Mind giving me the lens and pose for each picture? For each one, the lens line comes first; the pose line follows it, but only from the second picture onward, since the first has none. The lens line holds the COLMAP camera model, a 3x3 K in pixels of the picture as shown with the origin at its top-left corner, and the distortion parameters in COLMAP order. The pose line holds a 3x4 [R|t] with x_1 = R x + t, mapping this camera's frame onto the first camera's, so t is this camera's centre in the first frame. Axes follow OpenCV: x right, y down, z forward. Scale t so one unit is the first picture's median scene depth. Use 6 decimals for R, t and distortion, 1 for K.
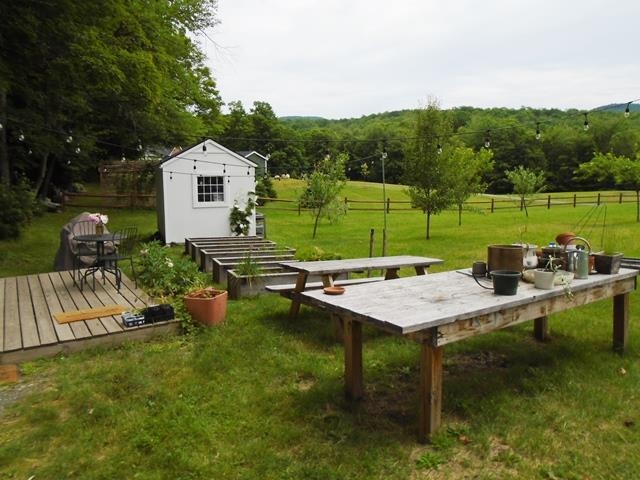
lens RADIAL K [[479.3, 0, 317.7], [0, 479.3, 232.1], [0, 0, 1]] dist [-0.026114, 0.003076]
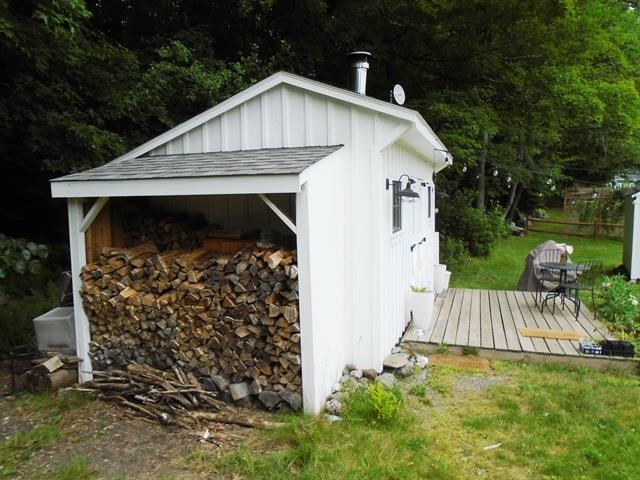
lens RADIAL K [[473.4, 0, 320.0], [0, 473.4, 240.0], [0, 0, 1]] dist [-0.019671, -0.004731]
pose [[0.622427, 0.073384, -0.779230, 0.025578], [-0.099601, 0.994927, 0.014138, -0.007424], [0.776315, 0.068813, 0.626578, -0.098904]]
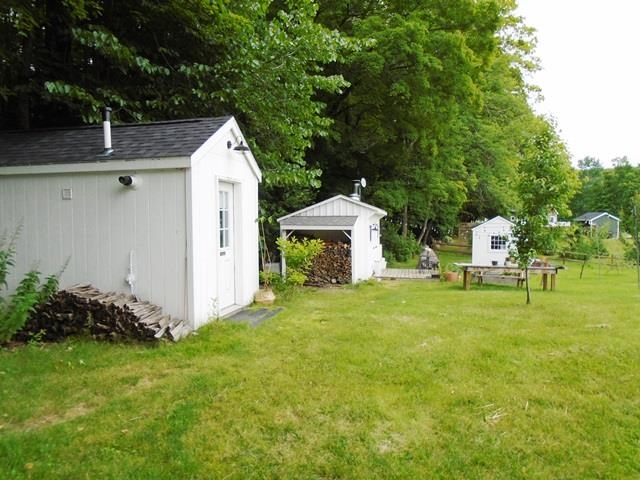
lens RADIAL K [[479.3, 0, 317.7], [0, 479.3, 232.1], [0, 0, 1]] dist [-0.026114, 0.003076]
pose [[0.720021, 0.026816, -0.693434, 1.063067], [-0.105104, 0.991939, -0.070775, 0.140514], [0.685946, 0.123843, 0.717036, -1.547053]]
